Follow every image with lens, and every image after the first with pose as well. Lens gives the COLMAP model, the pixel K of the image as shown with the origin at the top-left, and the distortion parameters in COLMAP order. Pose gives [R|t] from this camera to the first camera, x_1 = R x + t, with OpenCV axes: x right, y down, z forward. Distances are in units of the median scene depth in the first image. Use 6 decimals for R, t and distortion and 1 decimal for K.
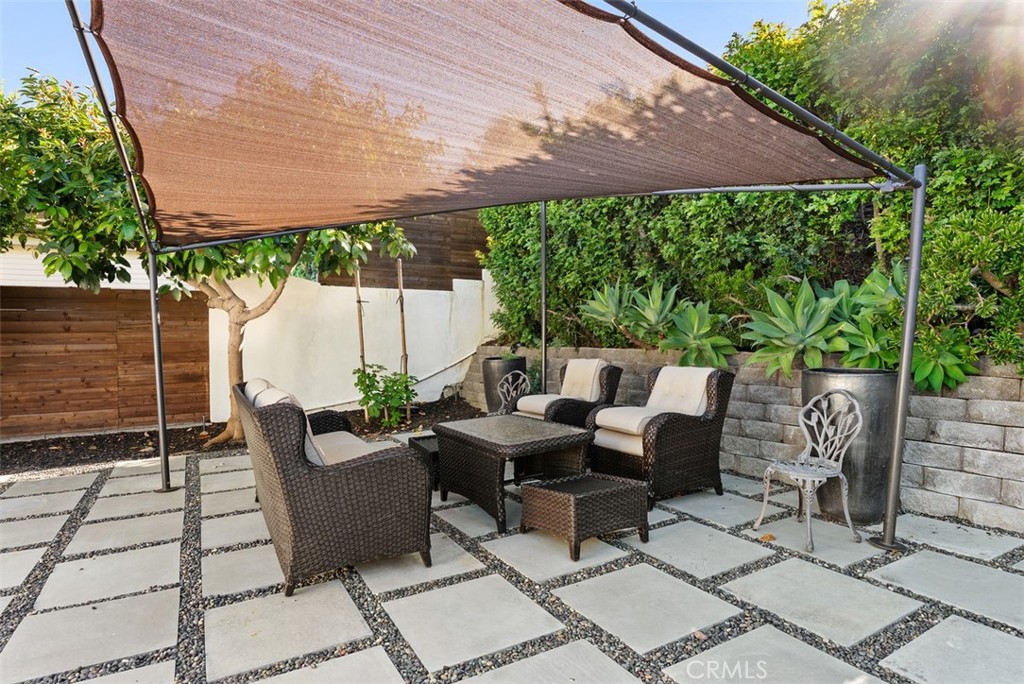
lens RADIAL K [[538.7, 0, 512.0], [0, 538.7, 339.3], [0, 0, 1]] dist [-0.000279, -0.000040]
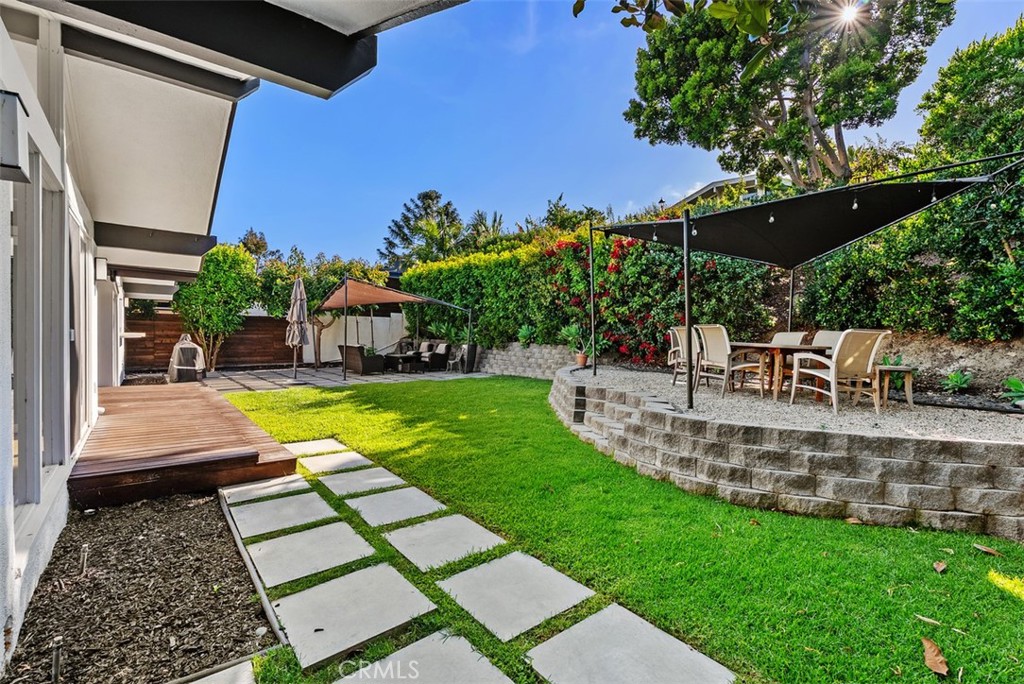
lens RADIAL K [[456.9, 0, 510.8], [0, 456.9, 340.5], [0, 0, 1]] dist [-0.006513, 0.001602]
pose [[0.990710, 0.020249, 0.134474, 0.239856], [-0.021178, 0.999761, 0.005483, -0.003497], [-0.134331, -0.008280, 0.990902, -1.795862]]
